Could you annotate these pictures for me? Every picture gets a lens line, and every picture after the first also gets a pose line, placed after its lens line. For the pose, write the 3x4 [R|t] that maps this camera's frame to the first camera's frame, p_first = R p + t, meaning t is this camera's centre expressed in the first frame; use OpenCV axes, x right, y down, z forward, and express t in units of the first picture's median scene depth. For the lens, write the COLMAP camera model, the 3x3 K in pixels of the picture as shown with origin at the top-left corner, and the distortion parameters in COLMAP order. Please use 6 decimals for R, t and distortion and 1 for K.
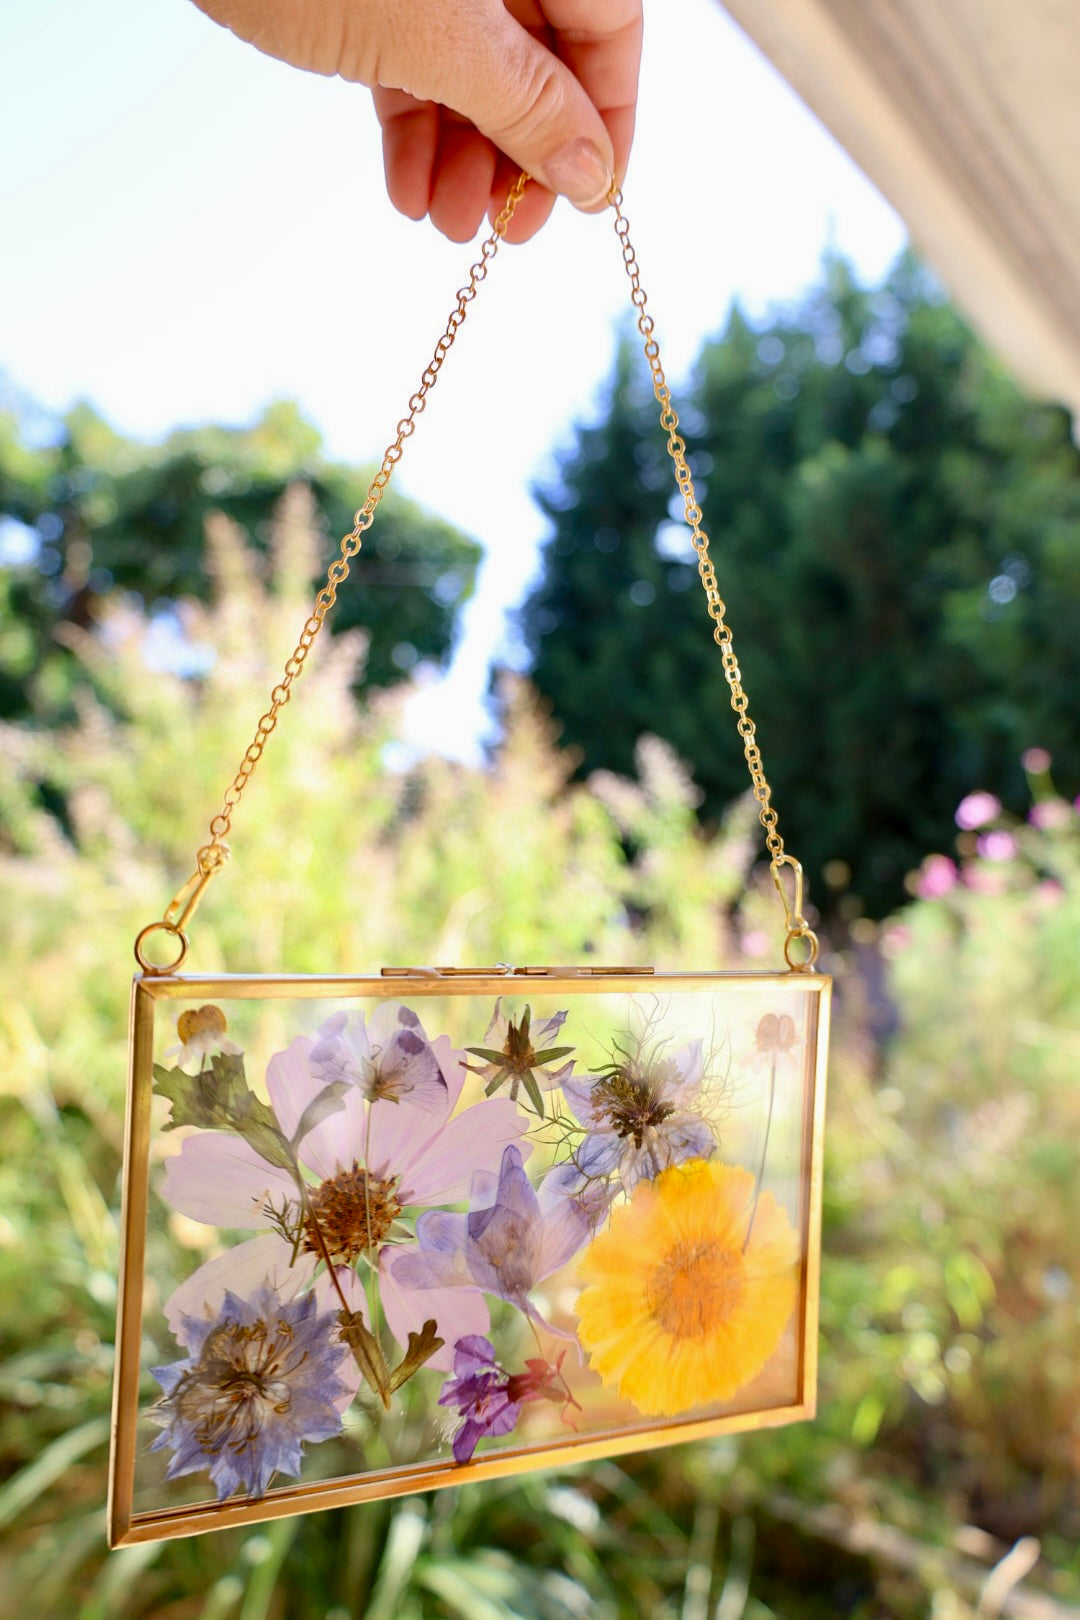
lens RADIAL K [[1075.9, 0, 543.8], [0, 1075.9, 817.3], [0, 0, 1]] dist [-0.011361, 0.002571]
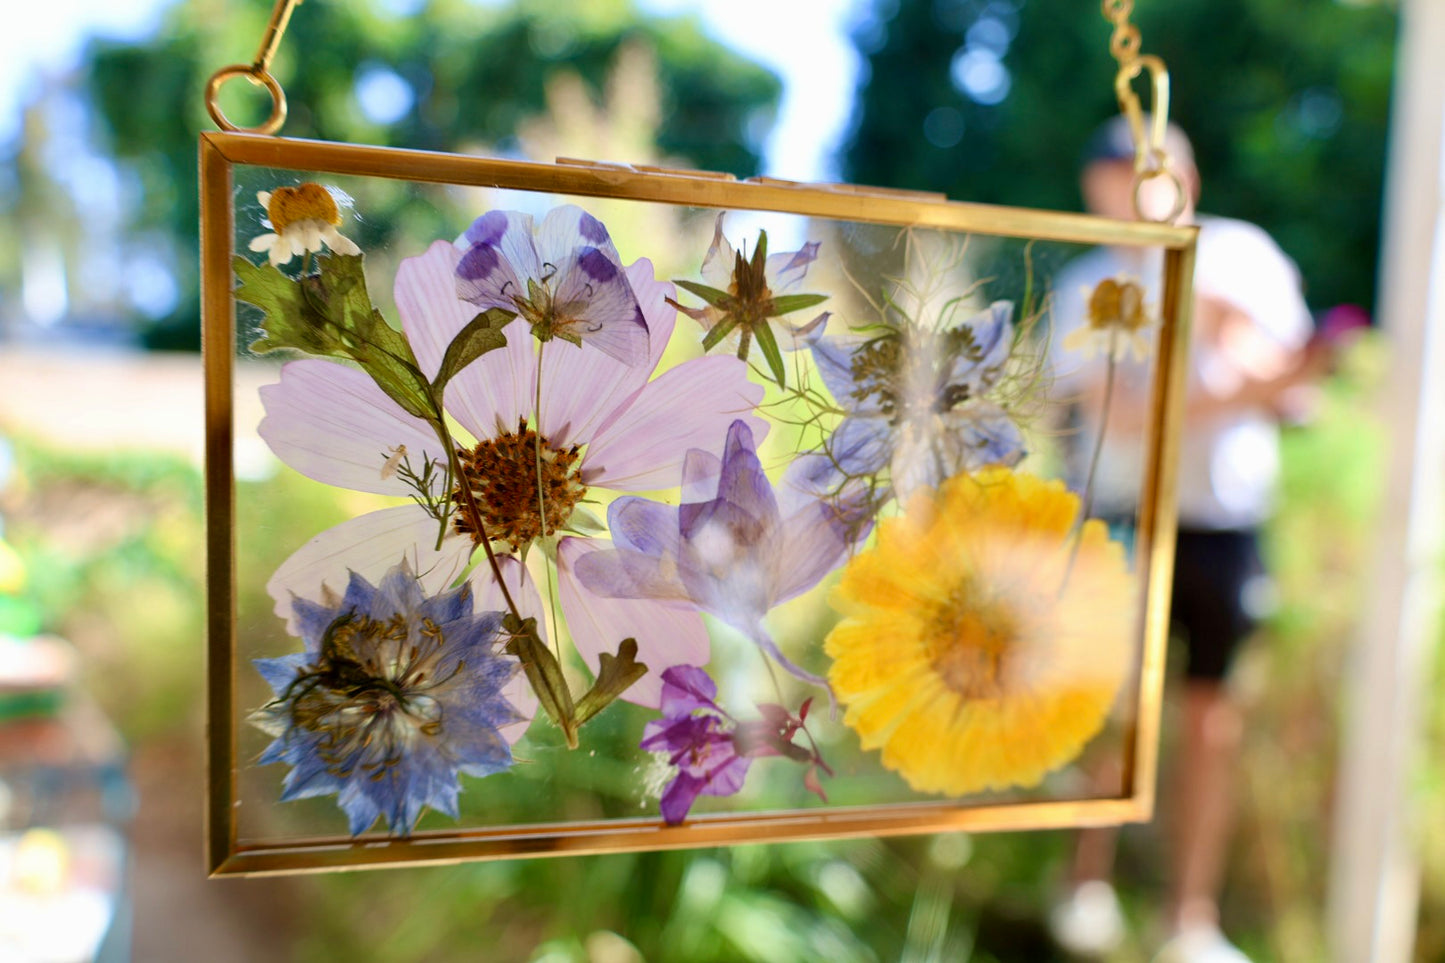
lens RADIAL K [[959.6, 0, 717.7], [0, 959.6, 485.9], [0, 0, 1]] dist [-0.011361, 0.002571]
pose [[0.987406, 0.016110, -0.157381, 0.061748], [0.001999, 0.993452, 0.114234, 0.283592], [0.158191, -0.113110, 0.980909, 0.356537]]
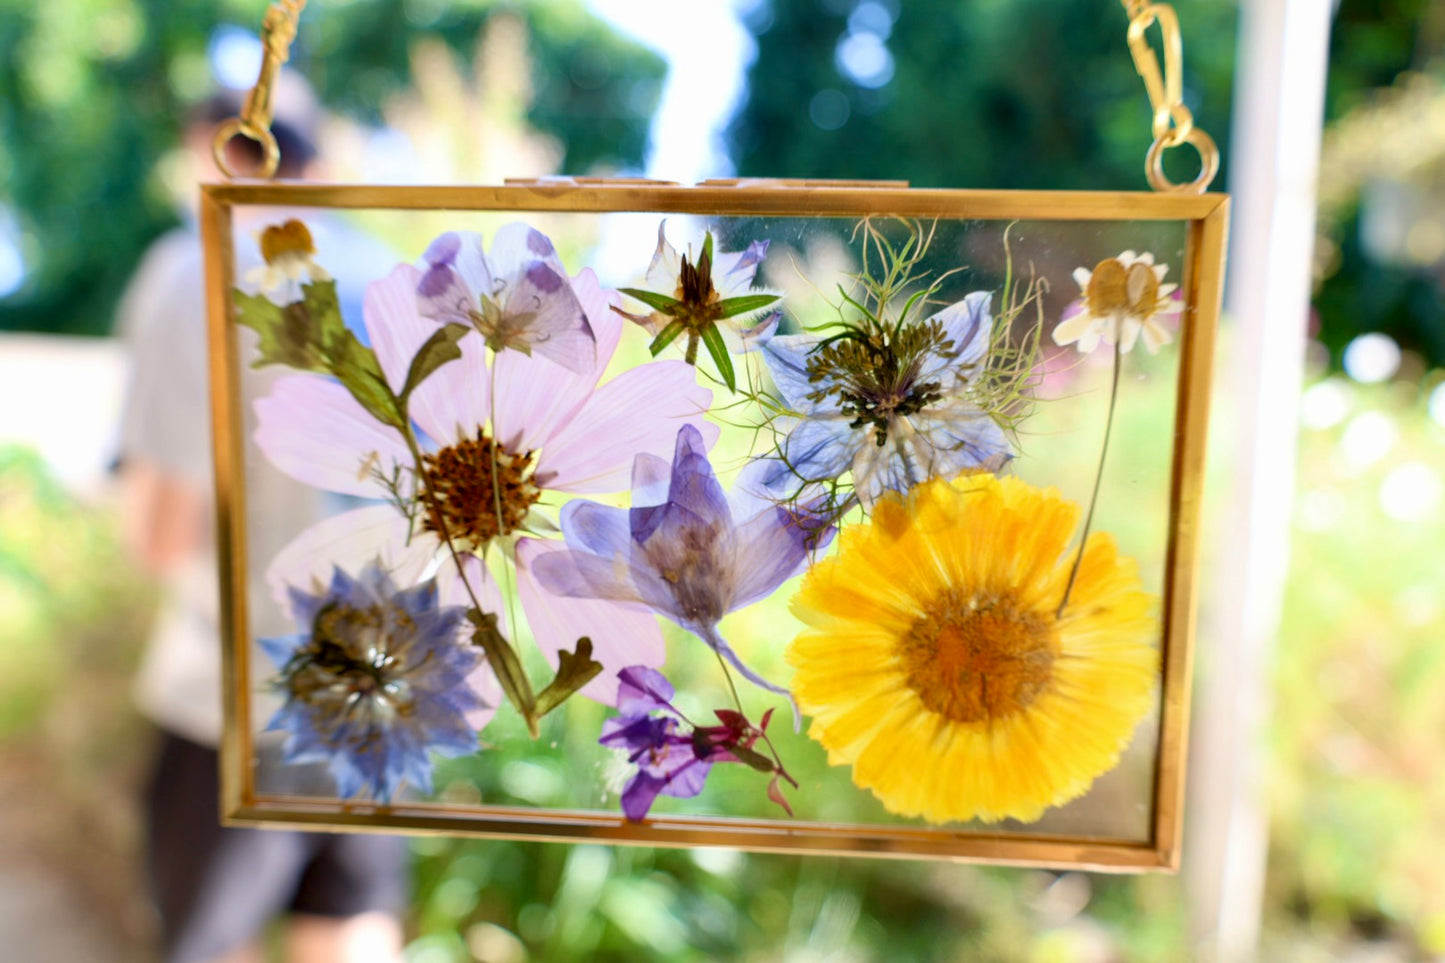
lens RADIAL K [[959.6, 0, 717.7], [0, 959.6, 485.9], [0, 0, 1]] dist [-0.011361, 0.002571]
pose [[0.904555, 0.024357, -0.425660, 0.278730], [0.027497, 0.992956, 0.115252, 0.280462], [0.425468, -0.115956, 0.897514, 0.424843]]
